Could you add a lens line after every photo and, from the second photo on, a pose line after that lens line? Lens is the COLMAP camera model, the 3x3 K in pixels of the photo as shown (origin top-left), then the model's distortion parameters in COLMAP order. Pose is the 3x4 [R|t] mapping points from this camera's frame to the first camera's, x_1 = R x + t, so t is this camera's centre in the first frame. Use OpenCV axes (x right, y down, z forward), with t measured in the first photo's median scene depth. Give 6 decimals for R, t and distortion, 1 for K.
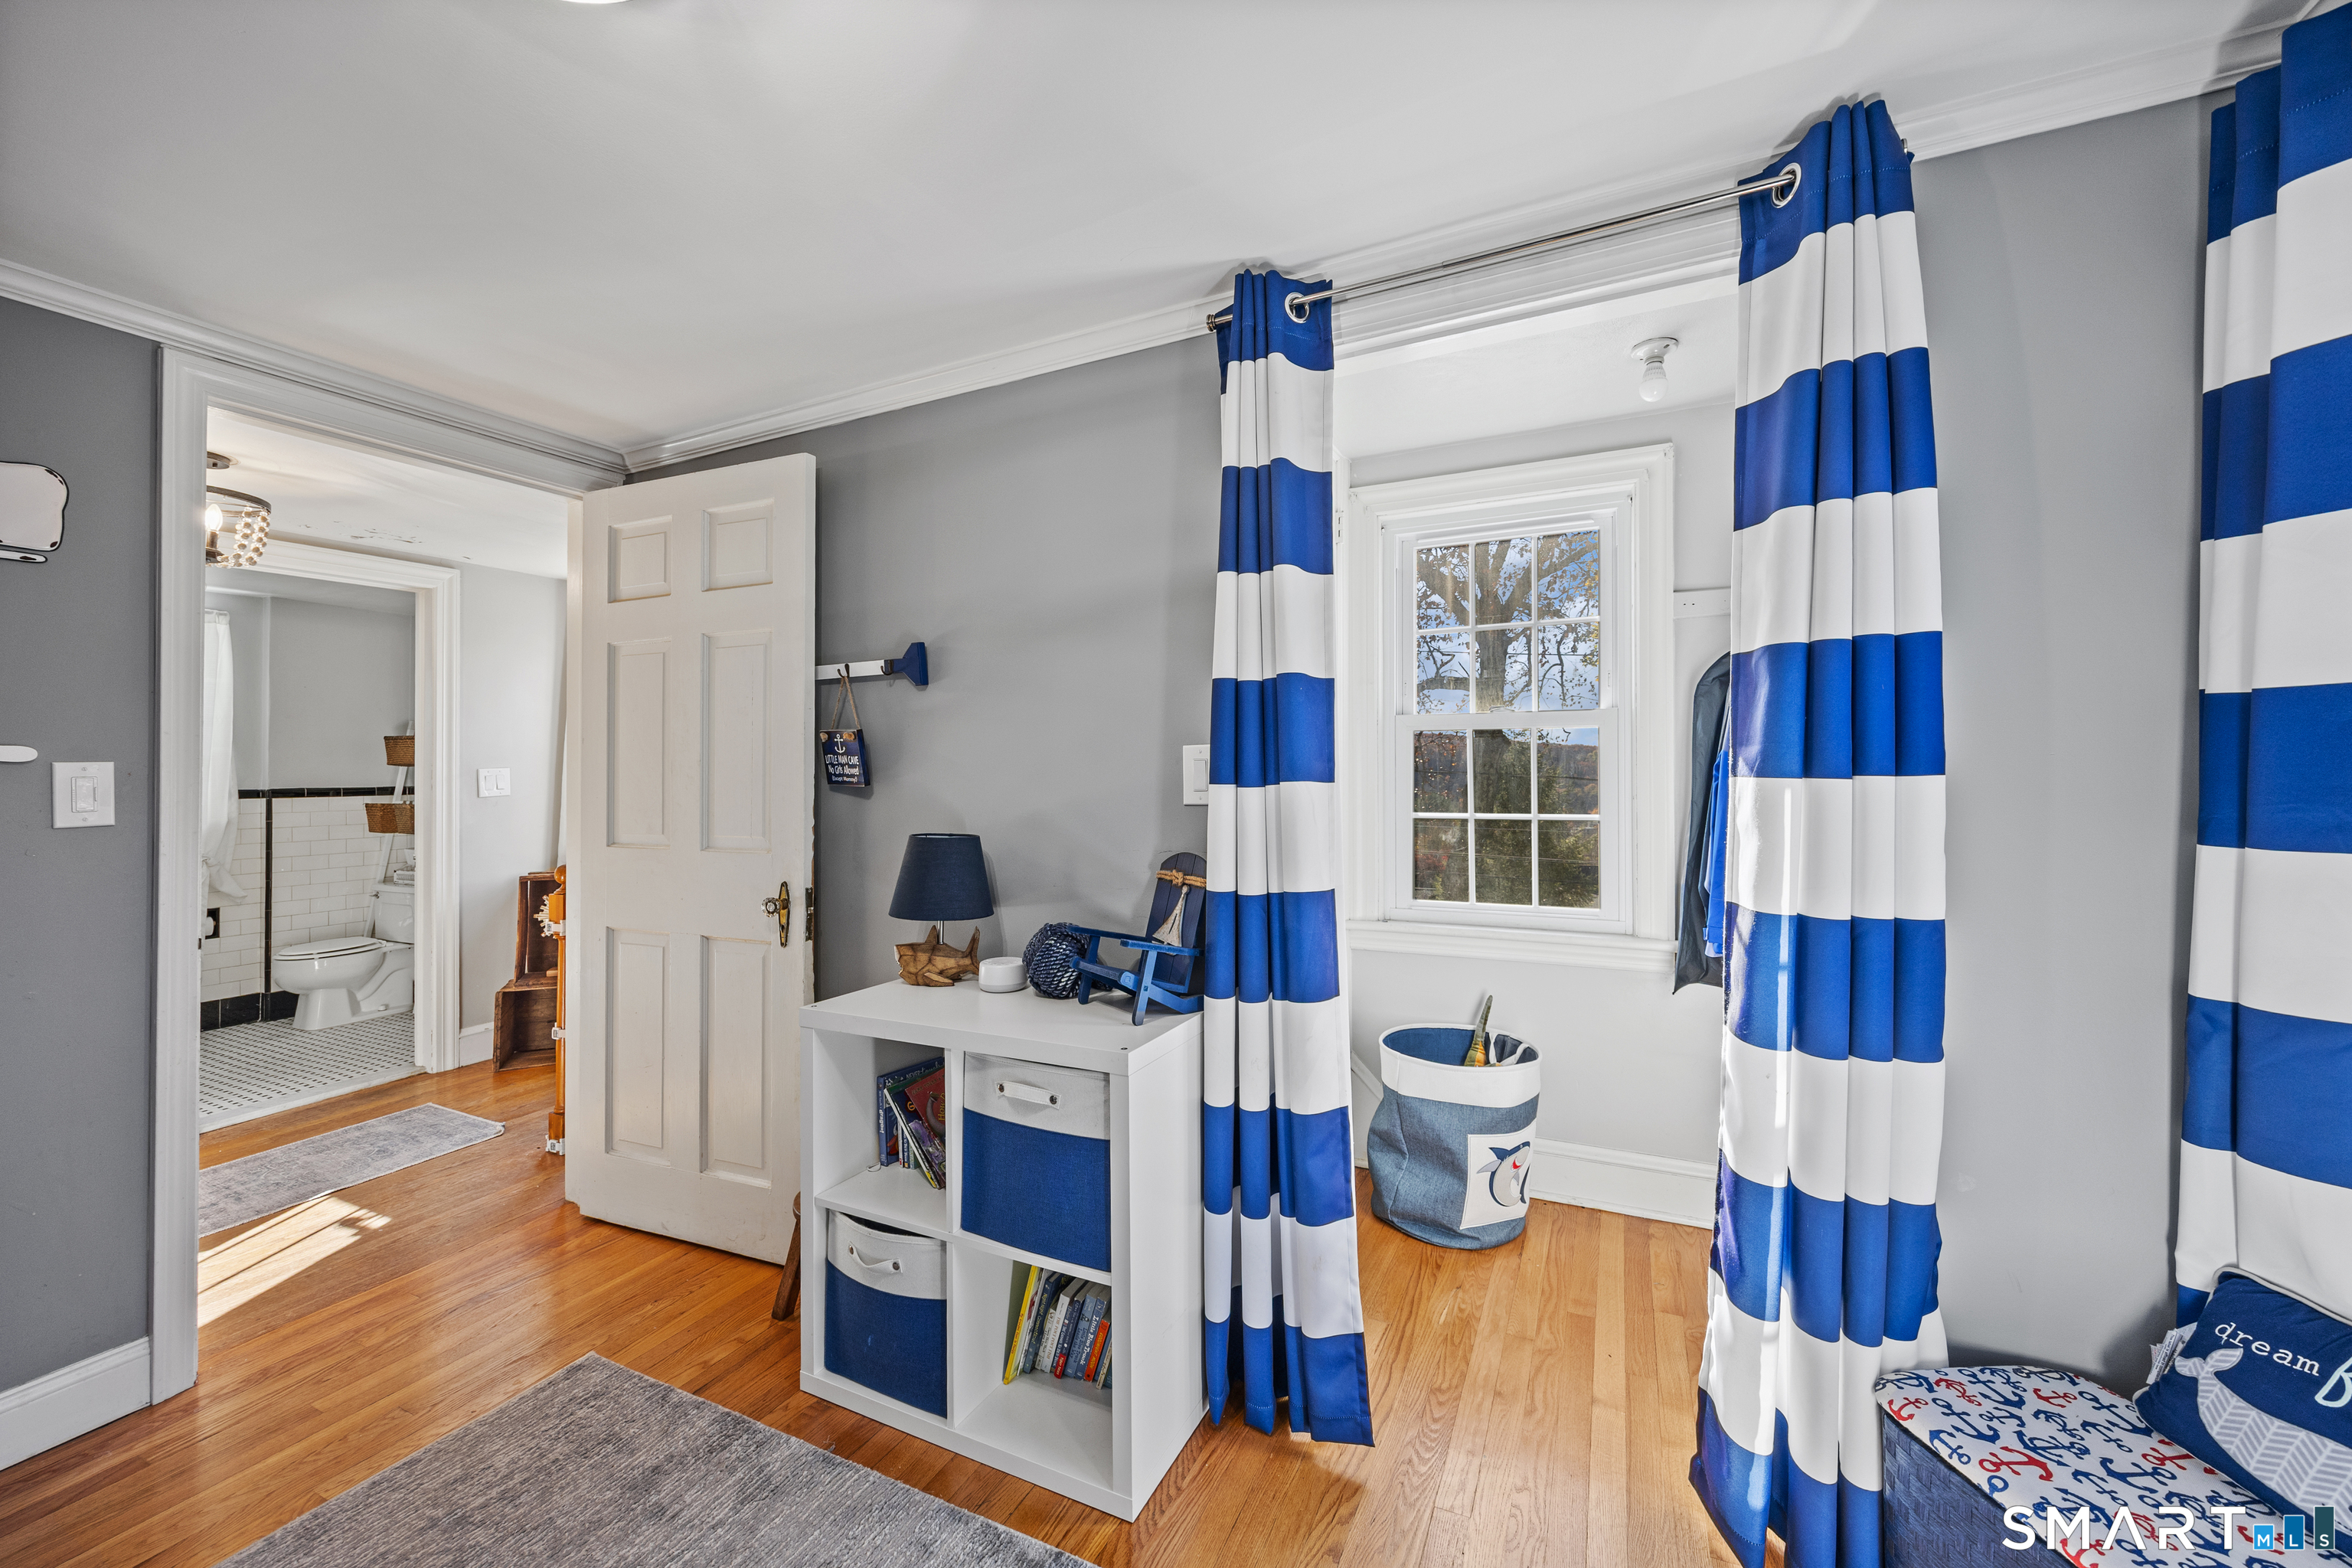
lens RADIAL K [[914.1, 0, 1176.0], [0, 914.1, 784.0], [0, 0, 1]] dist [-0.000062, 0.005453]
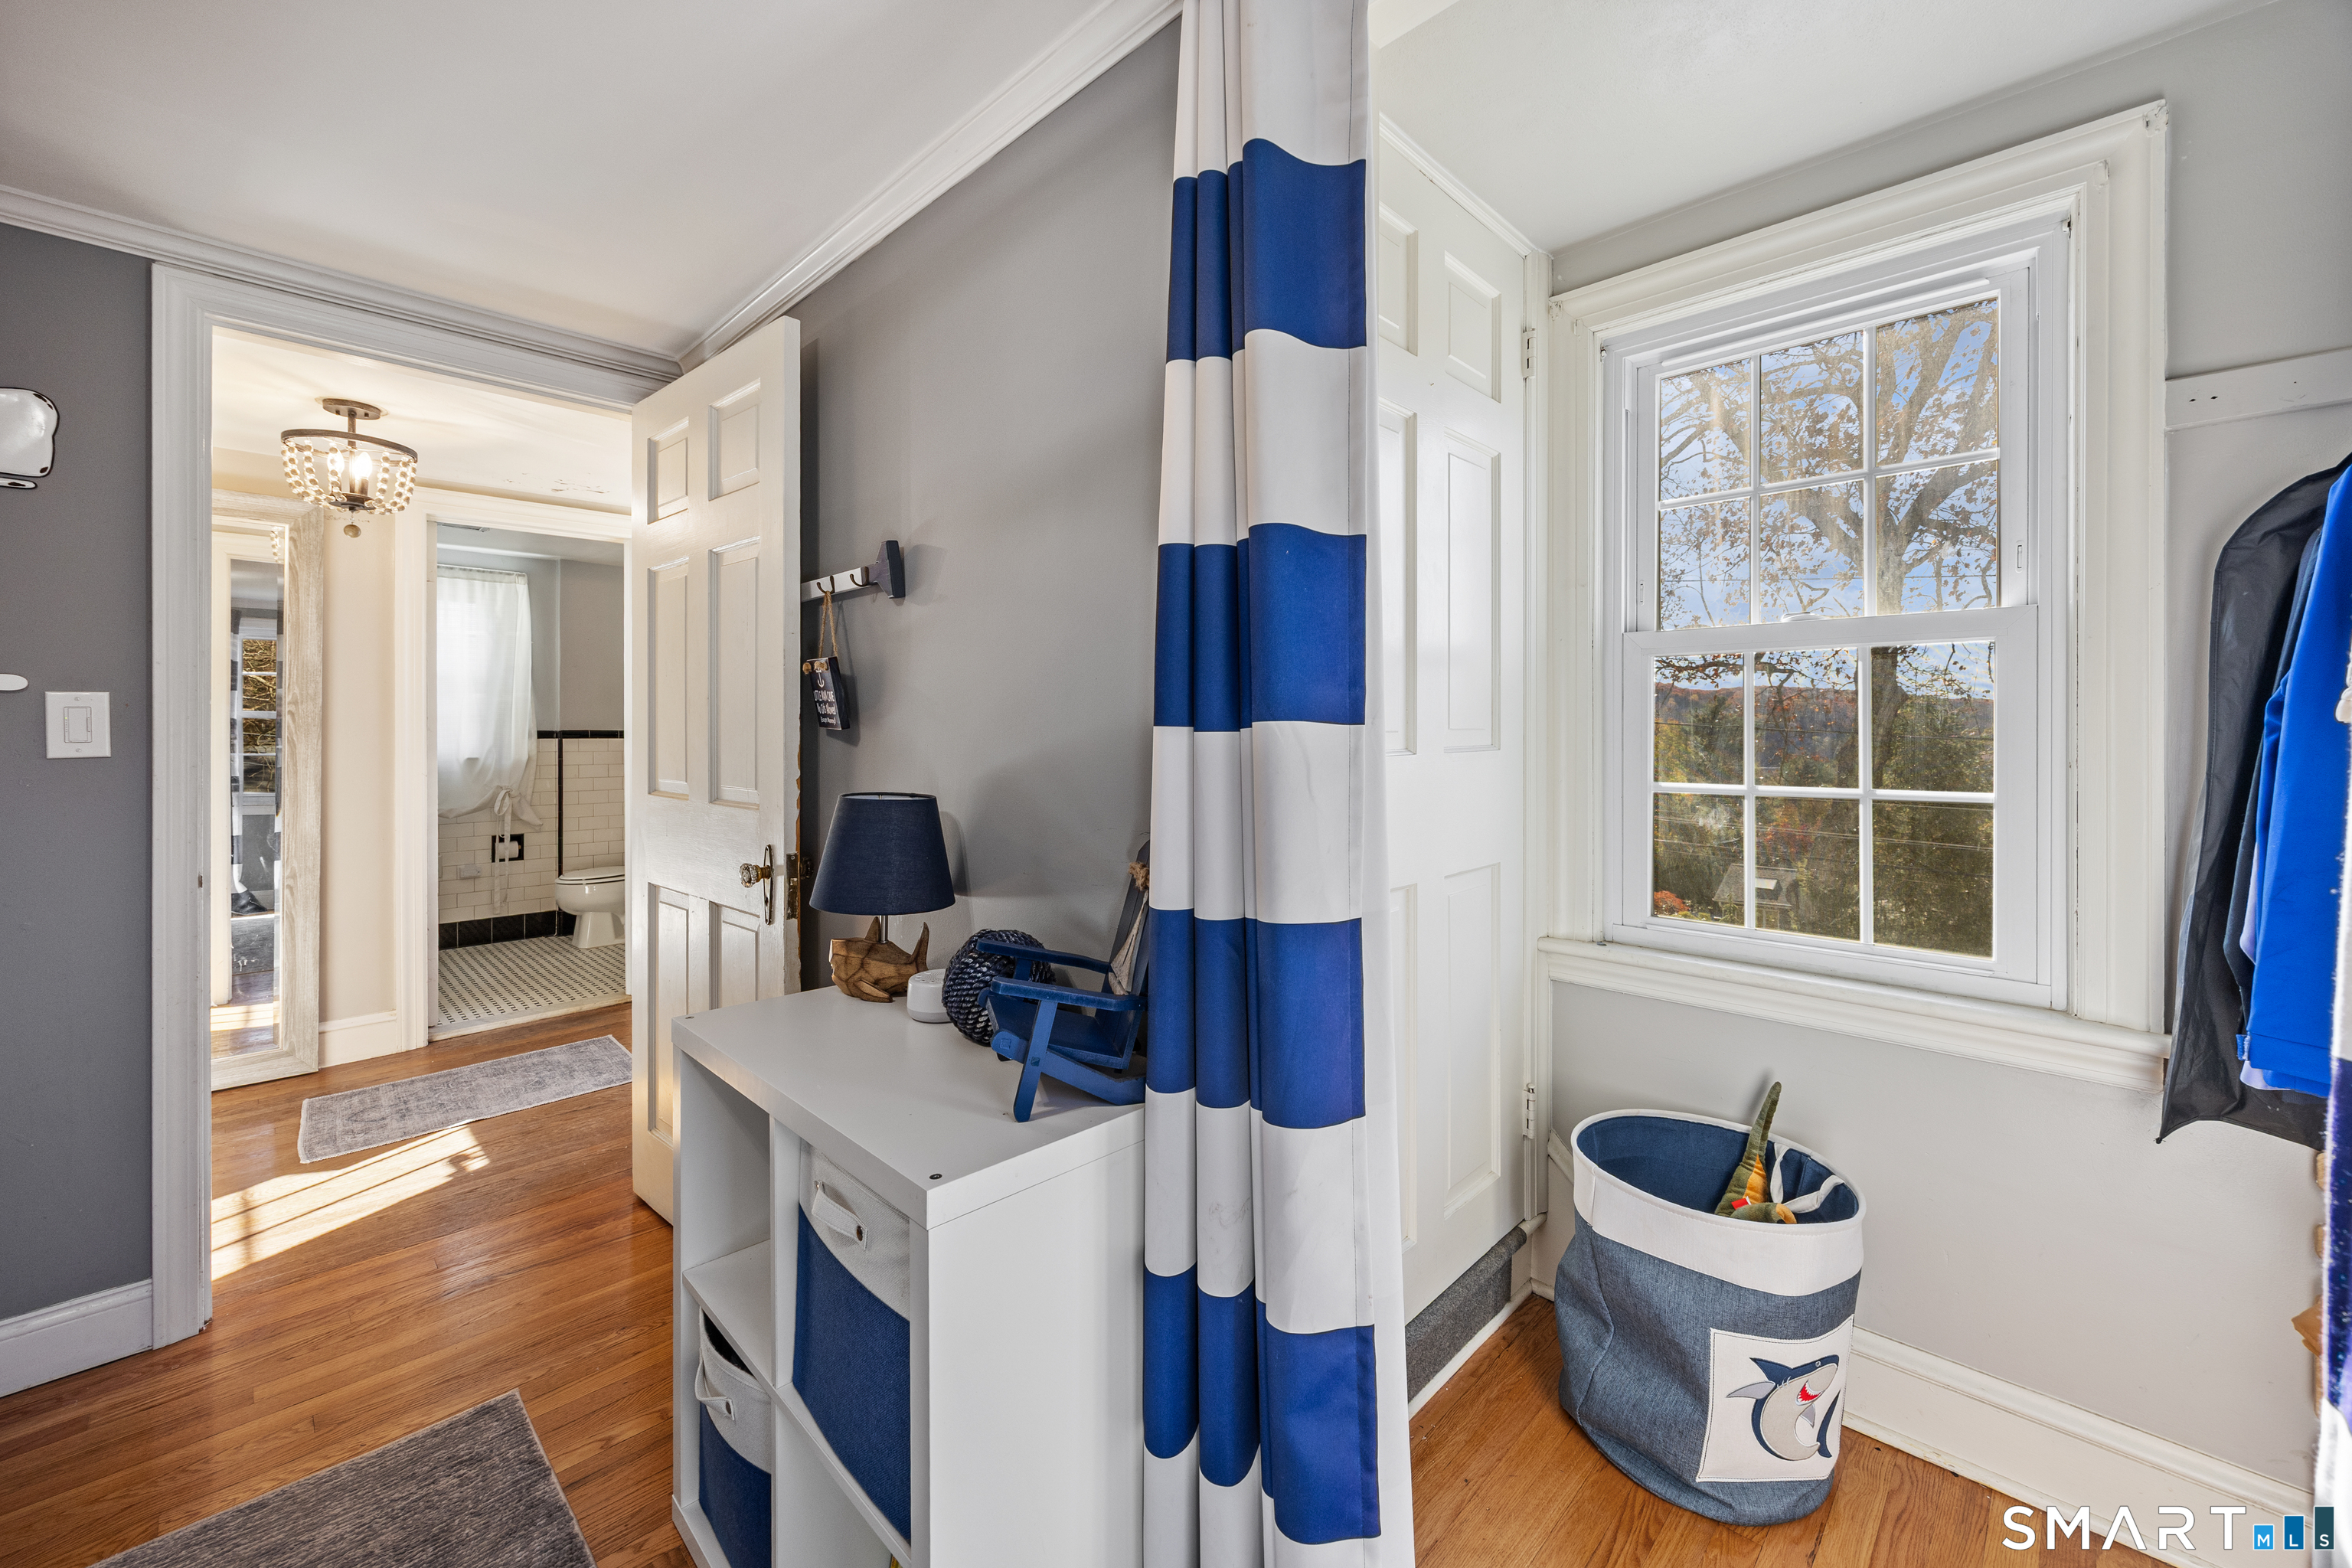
lens RADIAL K [[923.1, 0, 1177.6], [0, 923.1, 734.2], [0, 0, 1]] dist [0.000505, 0.000509]
pose [[0.948887, 0.013256, -0.315336, 0.181300], [-0.015230, 0.999877, -0.003794, 0.005548], [0.315247, 0.008403, 0.948972, 0.330265]]
